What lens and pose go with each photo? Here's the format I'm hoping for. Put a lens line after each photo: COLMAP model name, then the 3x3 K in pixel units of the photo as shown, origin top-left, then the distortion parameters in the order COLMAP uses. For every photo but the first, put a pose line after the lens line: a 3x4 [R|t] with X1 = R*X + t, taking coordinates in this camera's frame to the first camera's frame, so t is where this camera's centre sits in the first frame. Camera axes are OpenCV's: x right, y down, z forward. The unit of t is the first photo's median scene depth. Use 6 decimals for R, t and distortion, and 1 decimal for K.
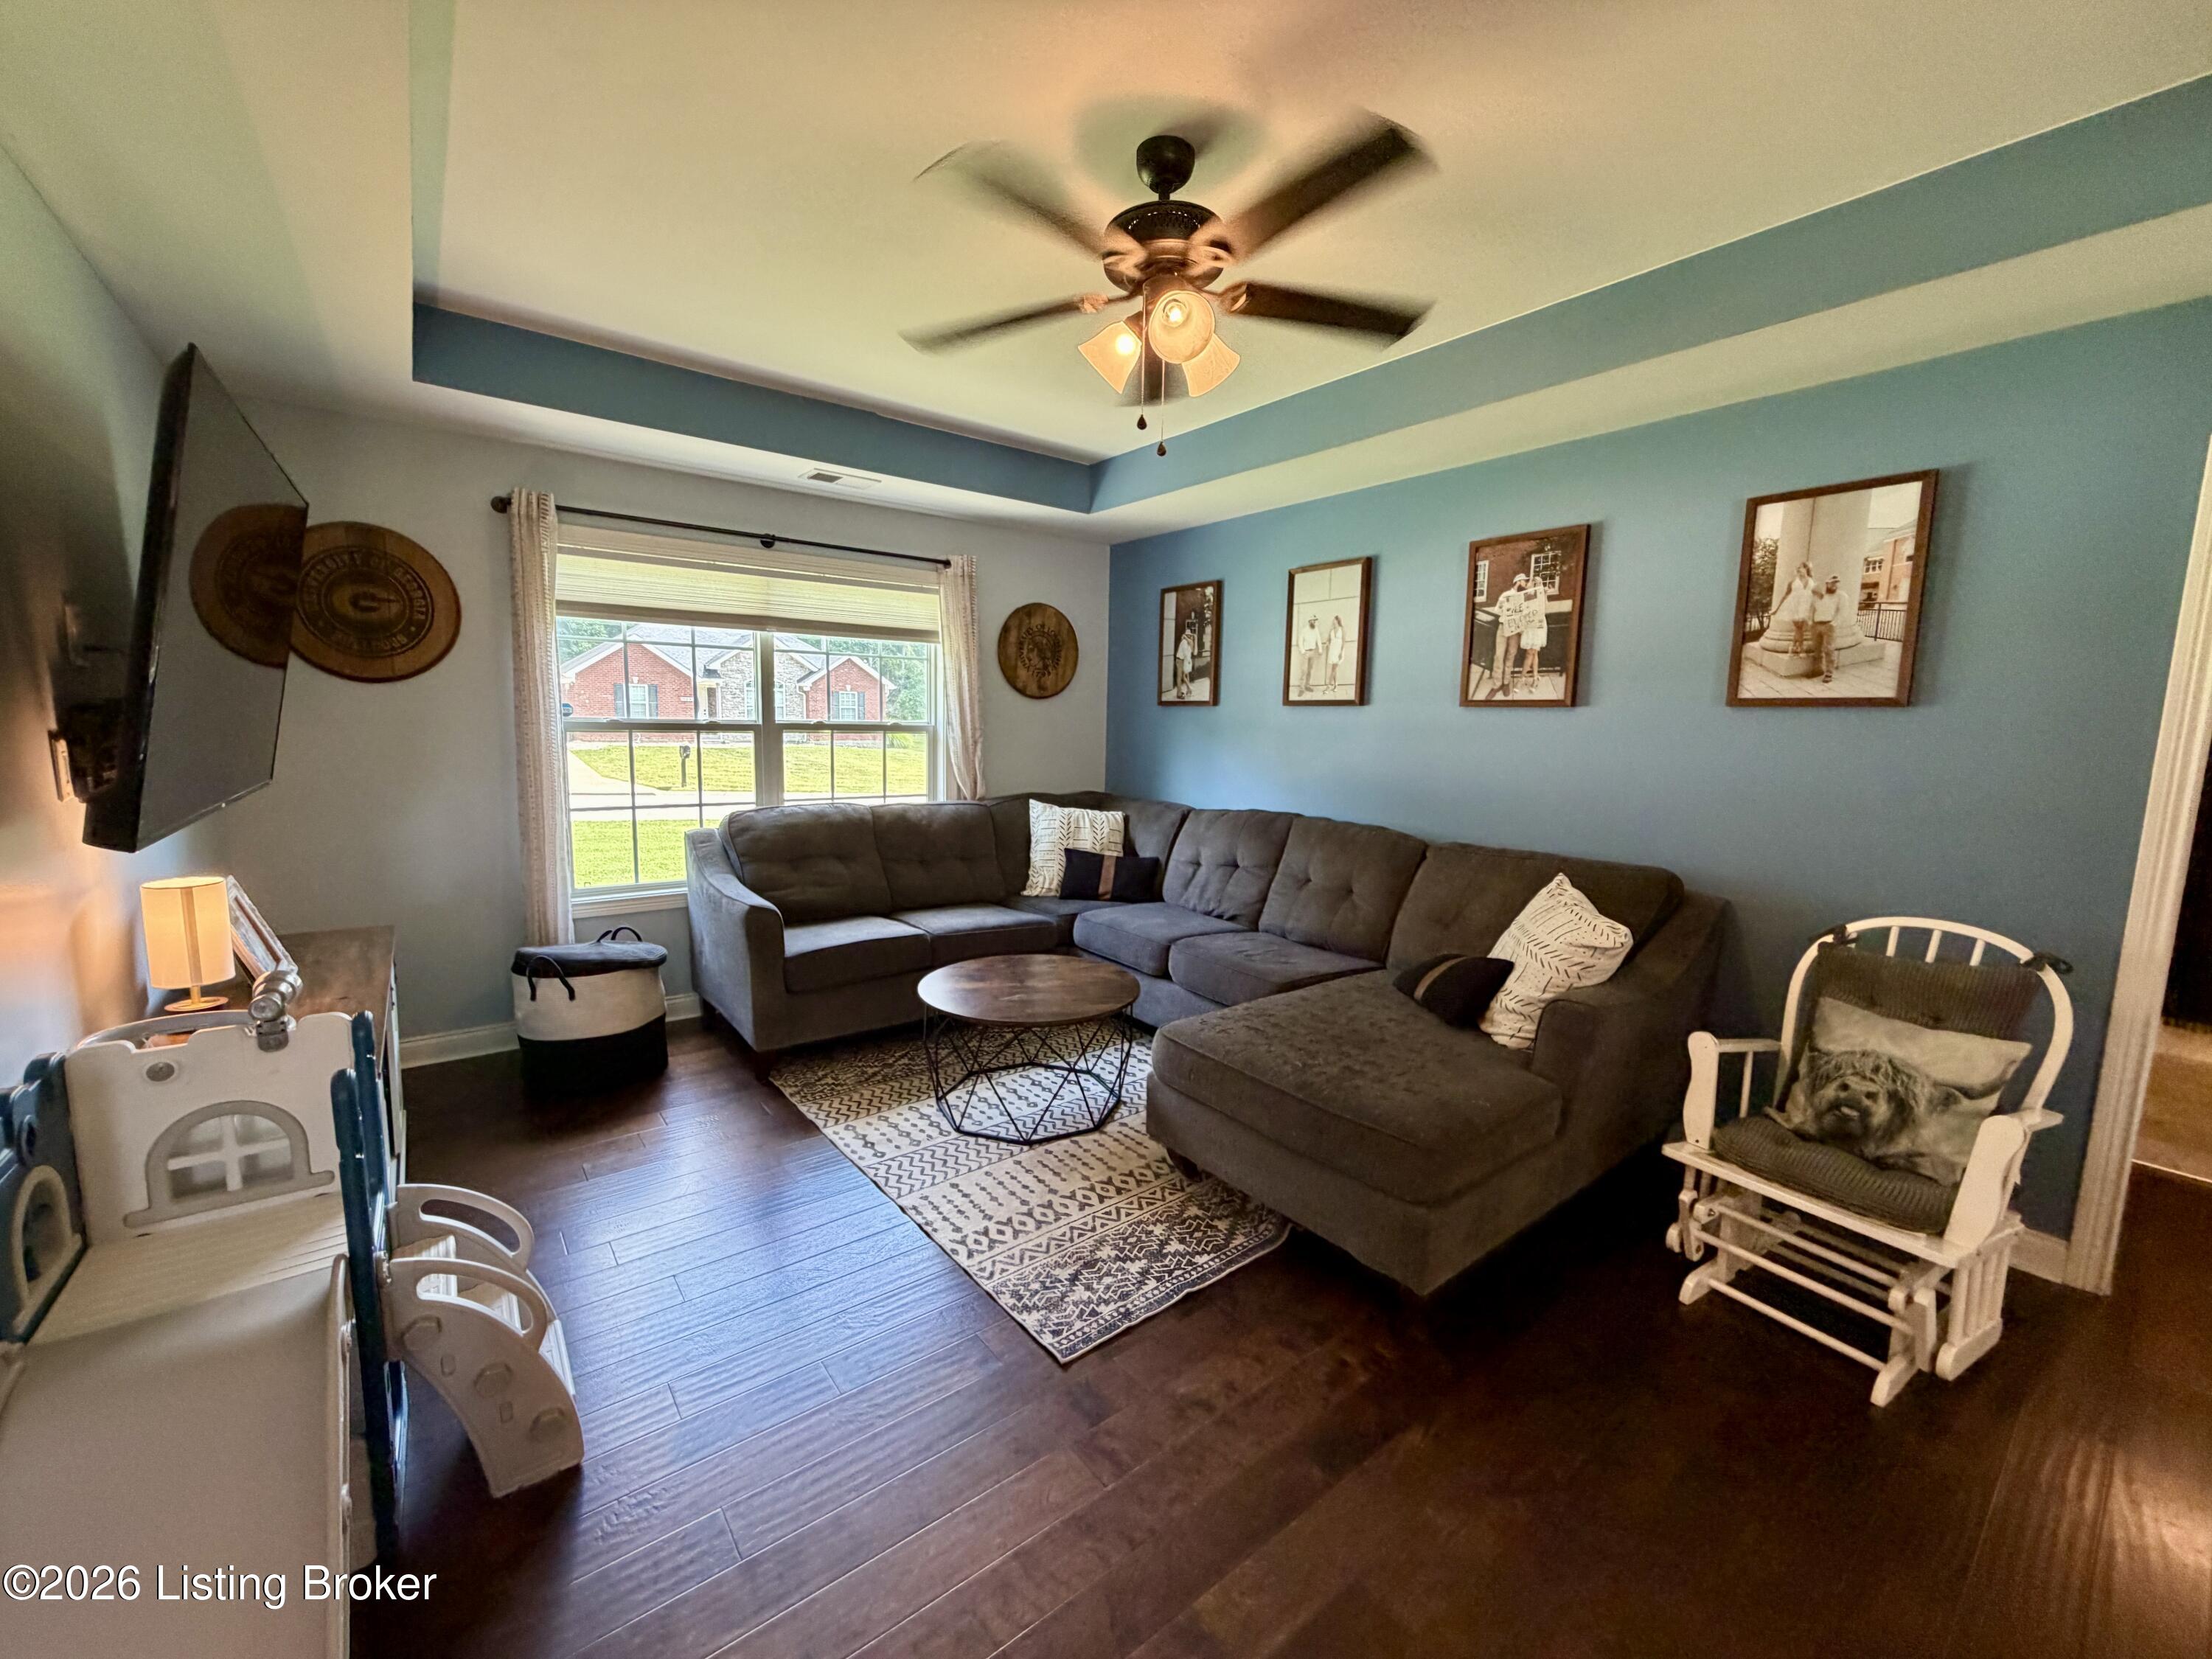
lens RADIAL K [[881.7, 0, 1101.4], [0, 881.7, 832.9], [0, 0, 1]] dist [-0.000324, -0.000080]
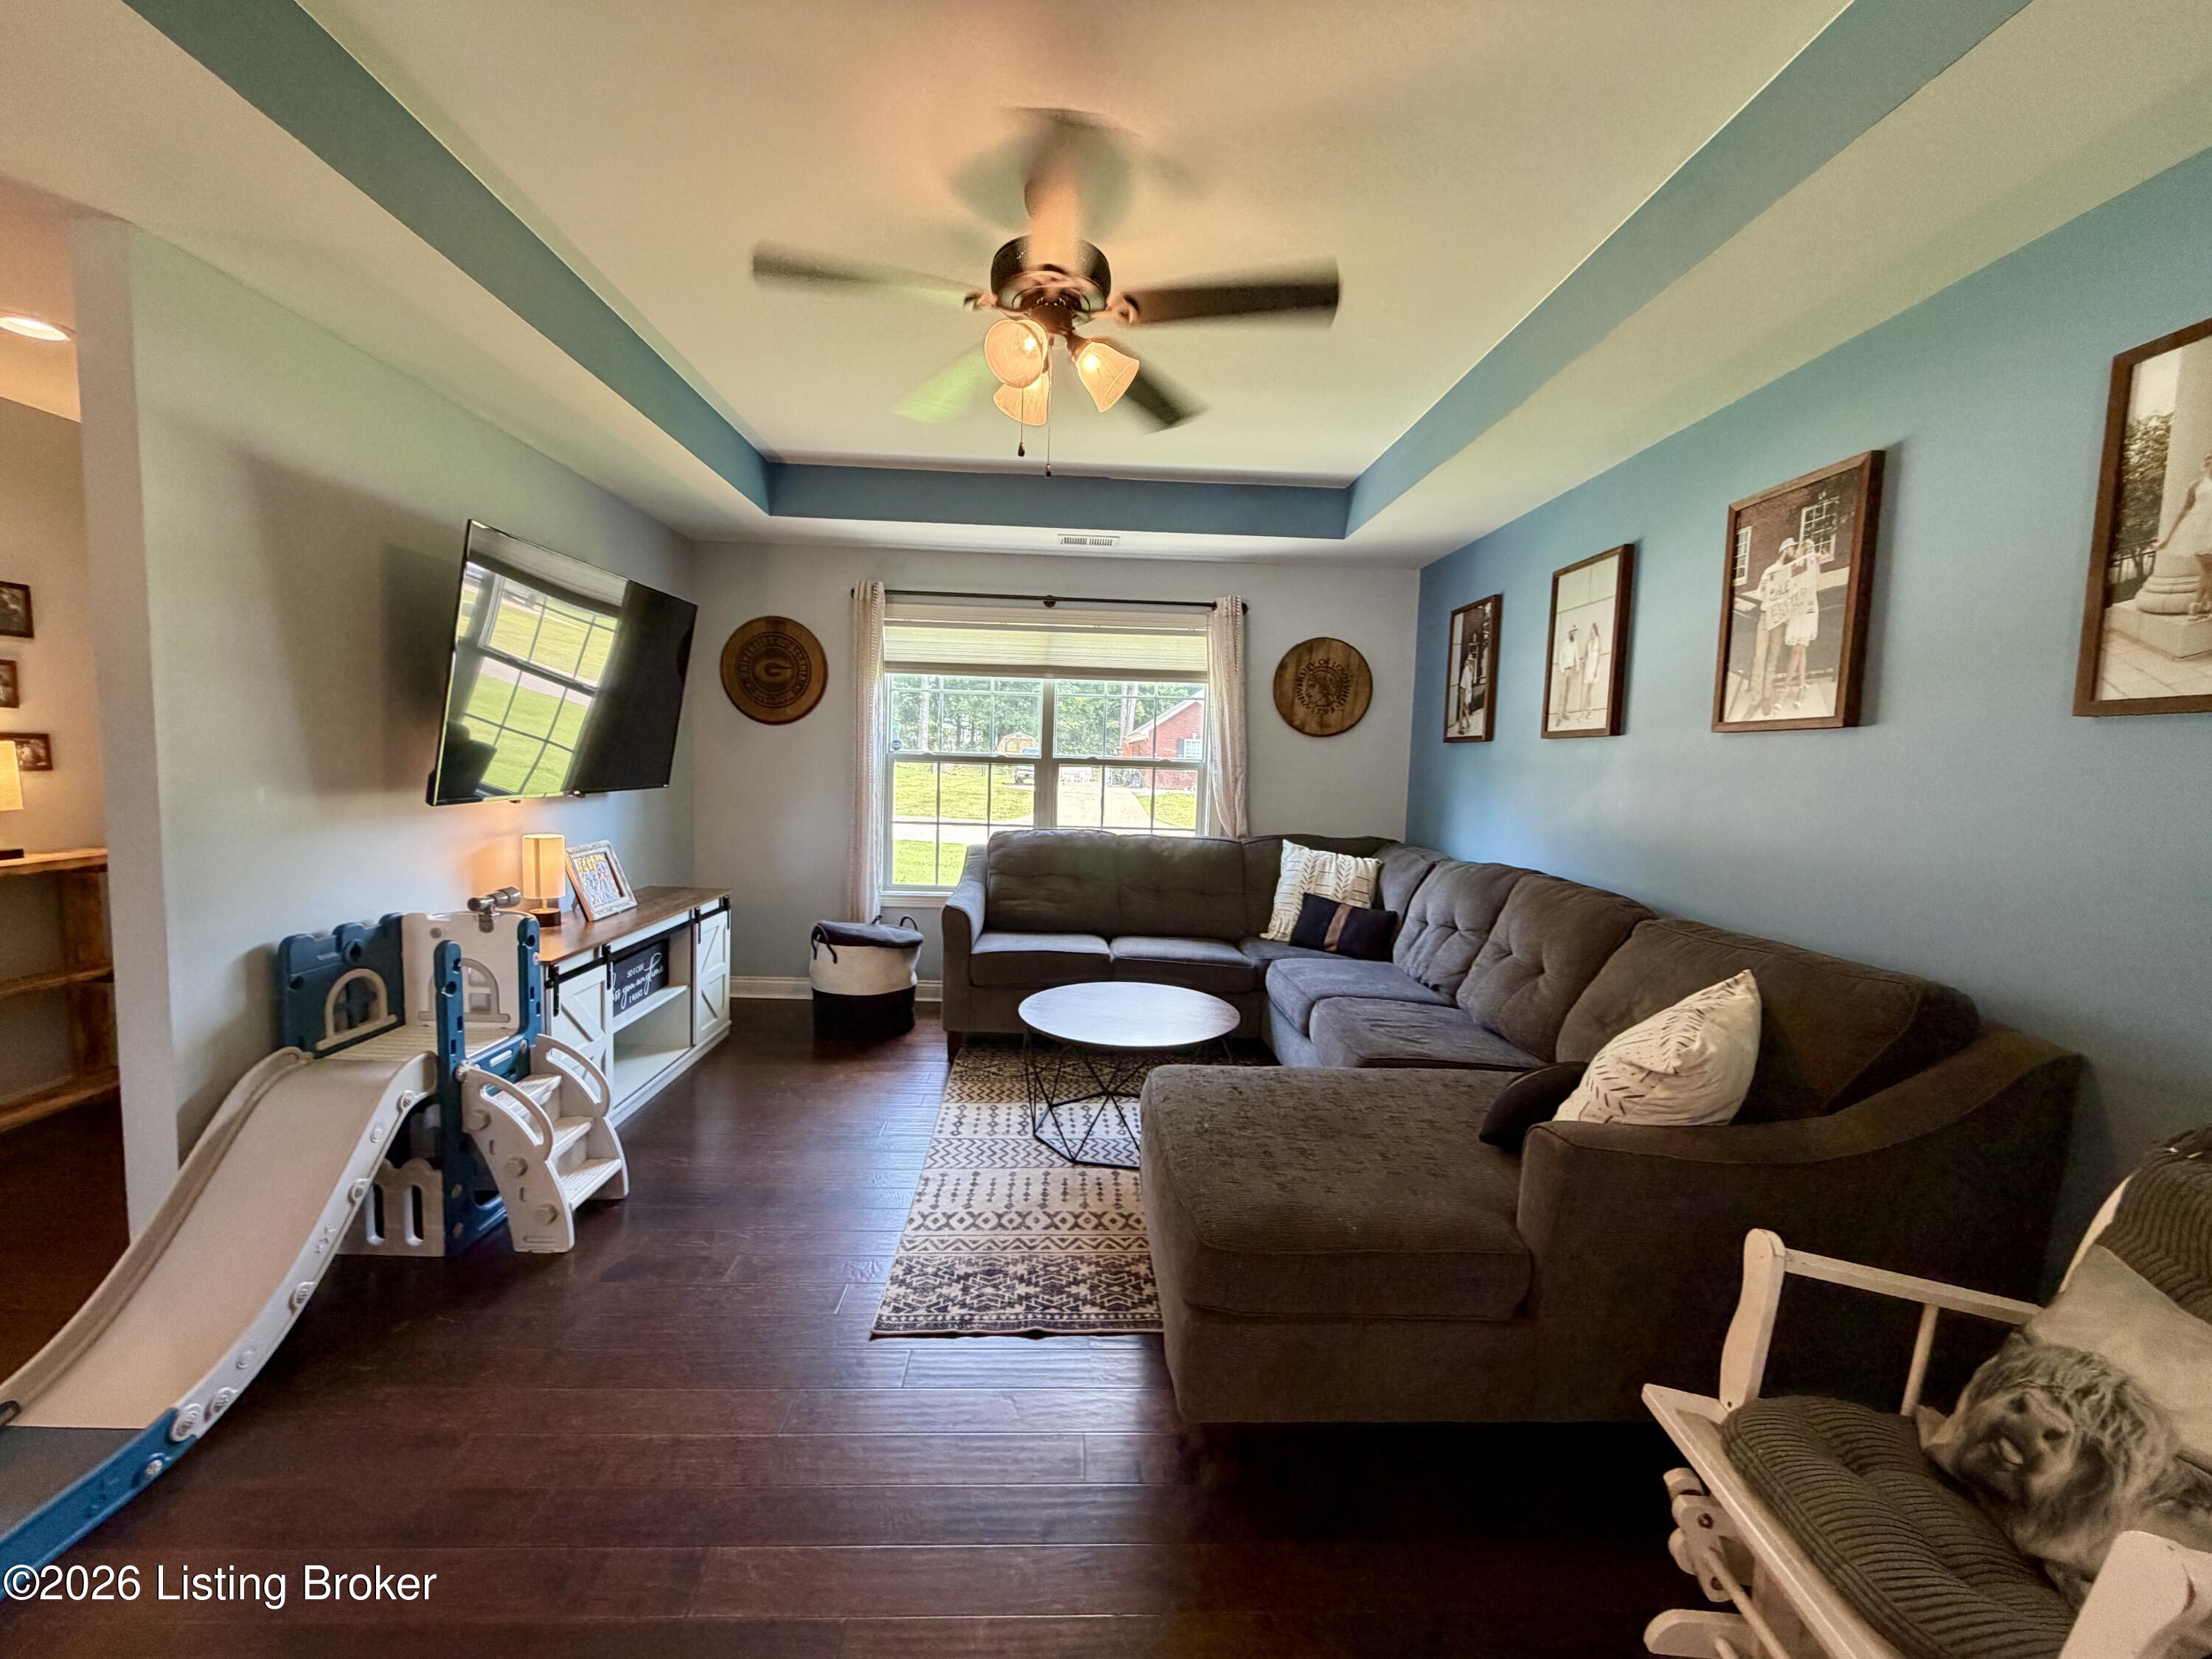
lens RADIAL K [[881.7, 0, 1101.4], [0, 881.7, 832.9], [0, 0, 1]] dist [-0.000324, -0.000080]
pose [[0.813203, 0.052693, -0.579590, 0.440326], [-0.088622, 0.995490, -0.033839, 0.007080], [0.575193, 0.078882, 0.814206, 0.141807]]
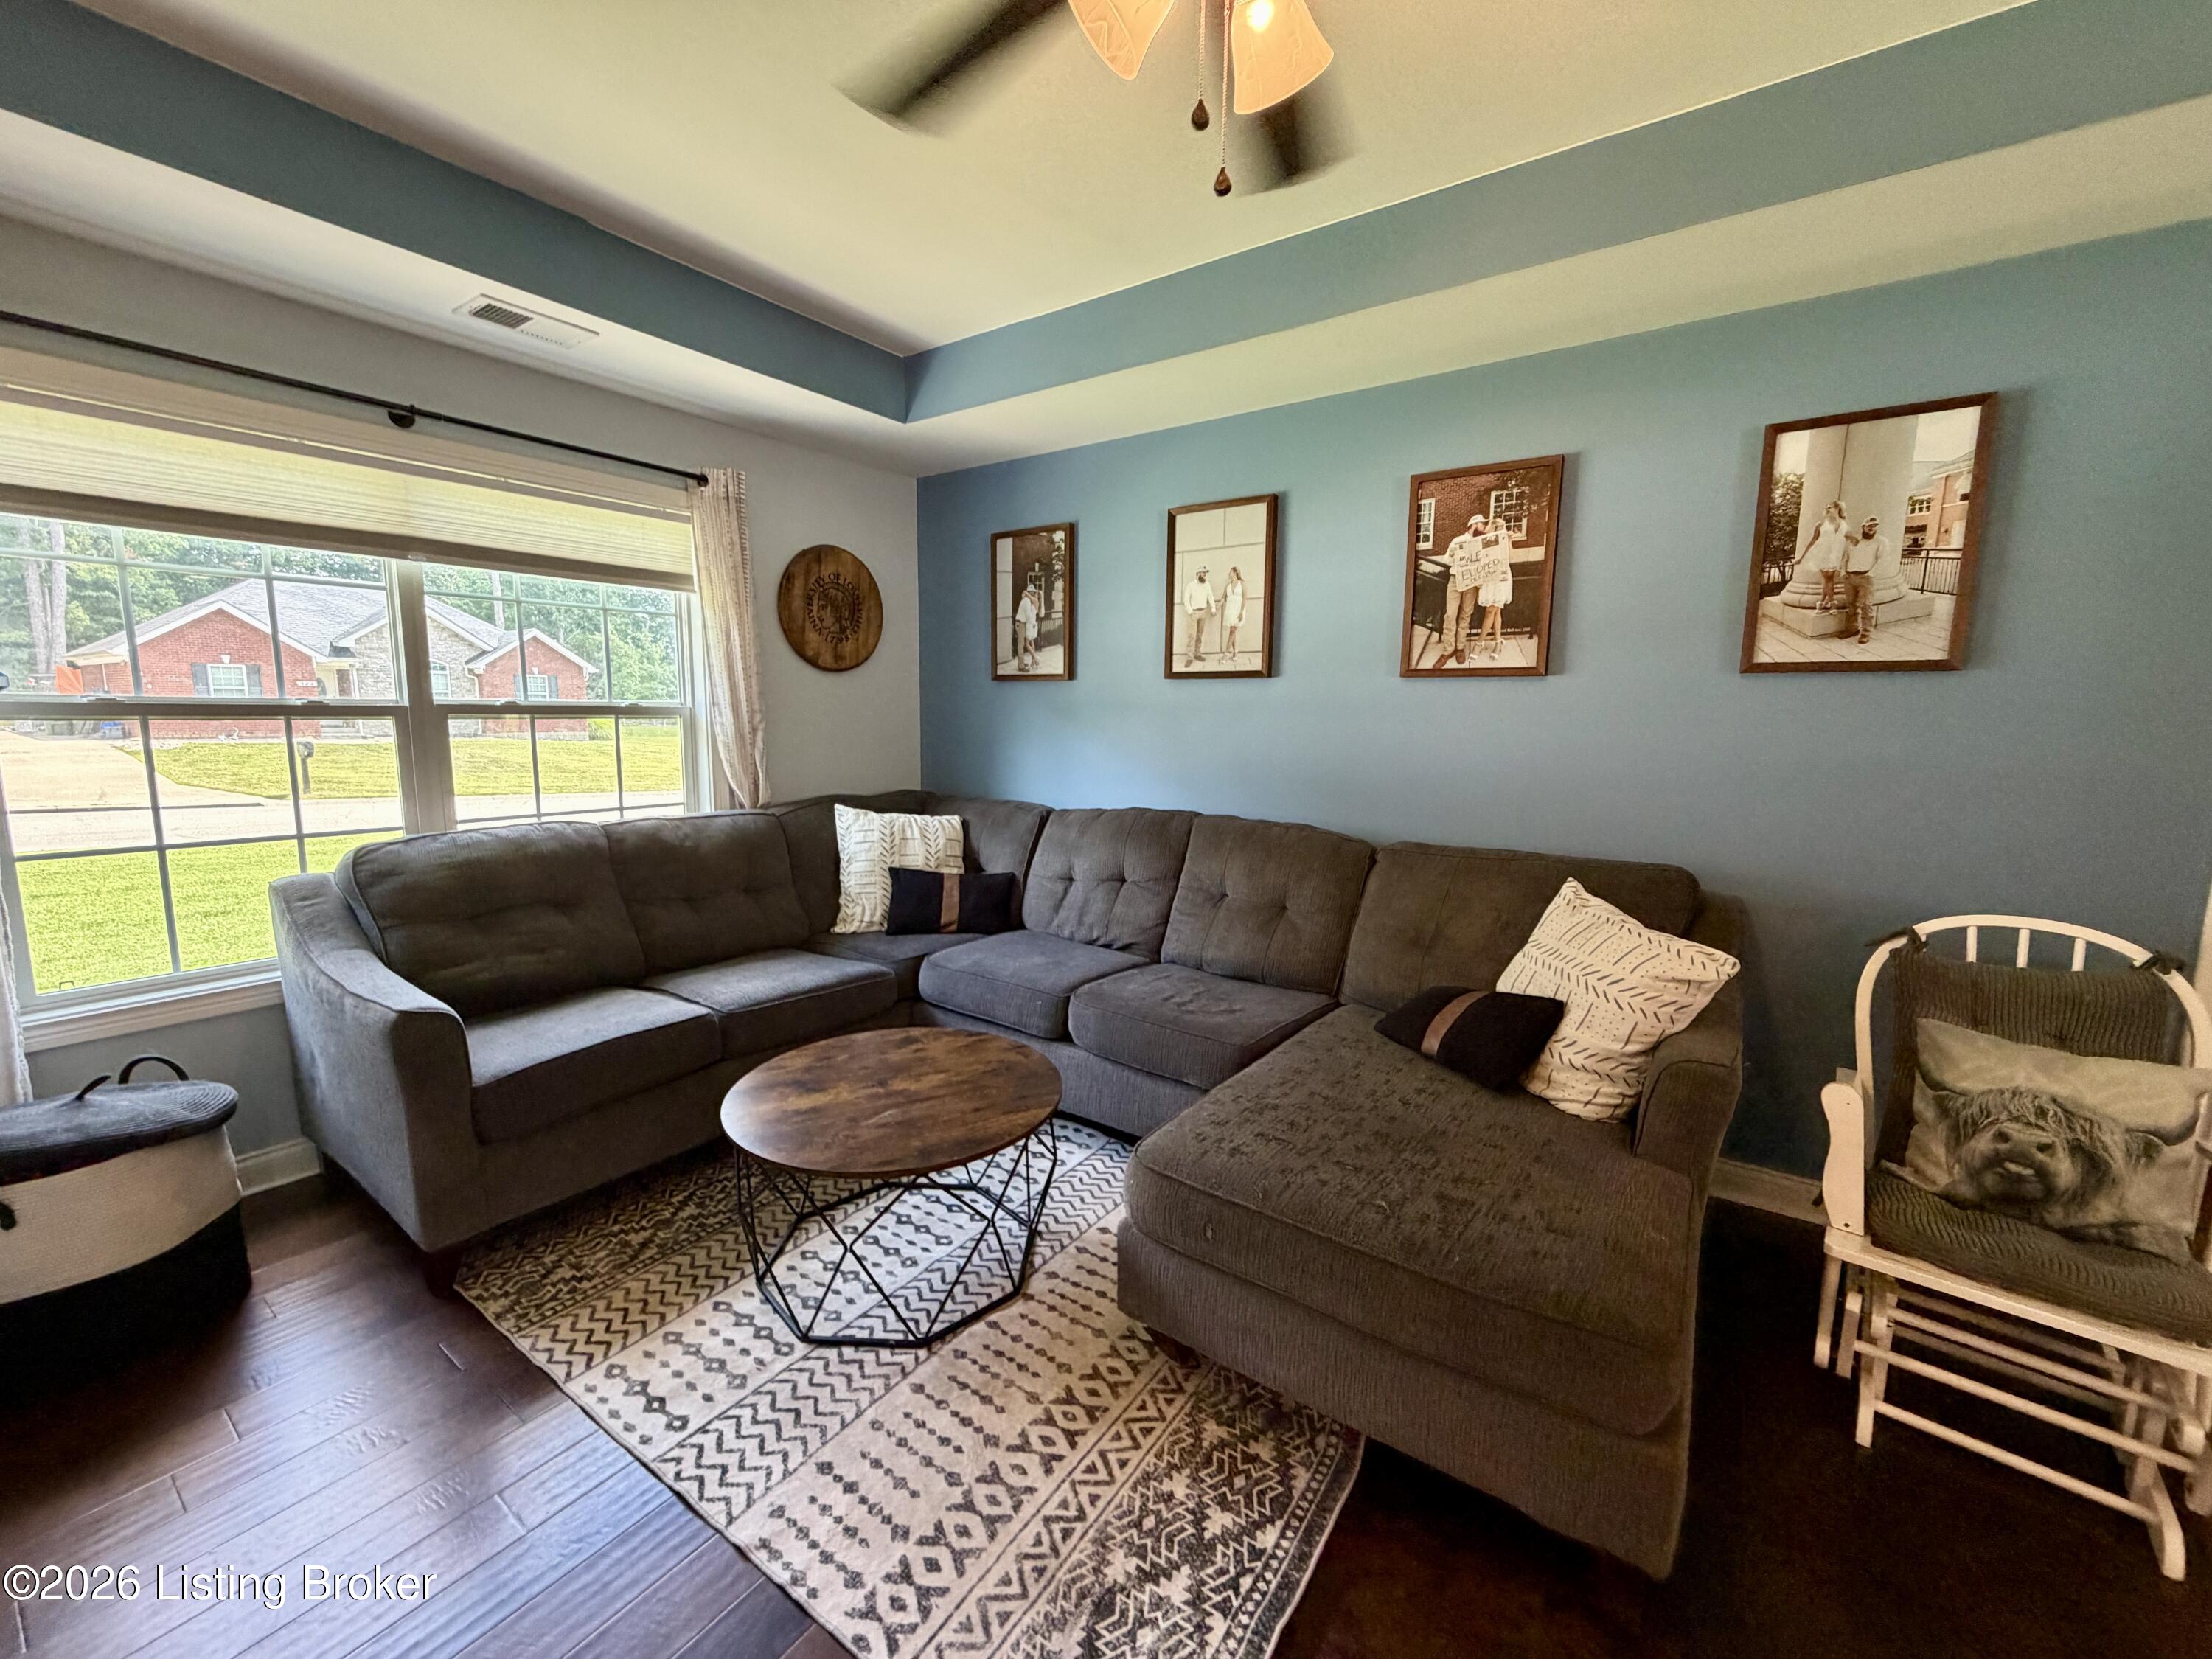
lens RADIAL K [[881.7, 0, 1101.4], [0, 881.7, 832.9], [0, 0, 1]] dist [-0.000324, -0.000080]
pose [[0.958485, -0.046933, 0.281256, -0.106435], [0.042729, 0.998865, 0.021064, -0.027775], [-0.281925, -0.008172, 0.959402, 0.296732]]
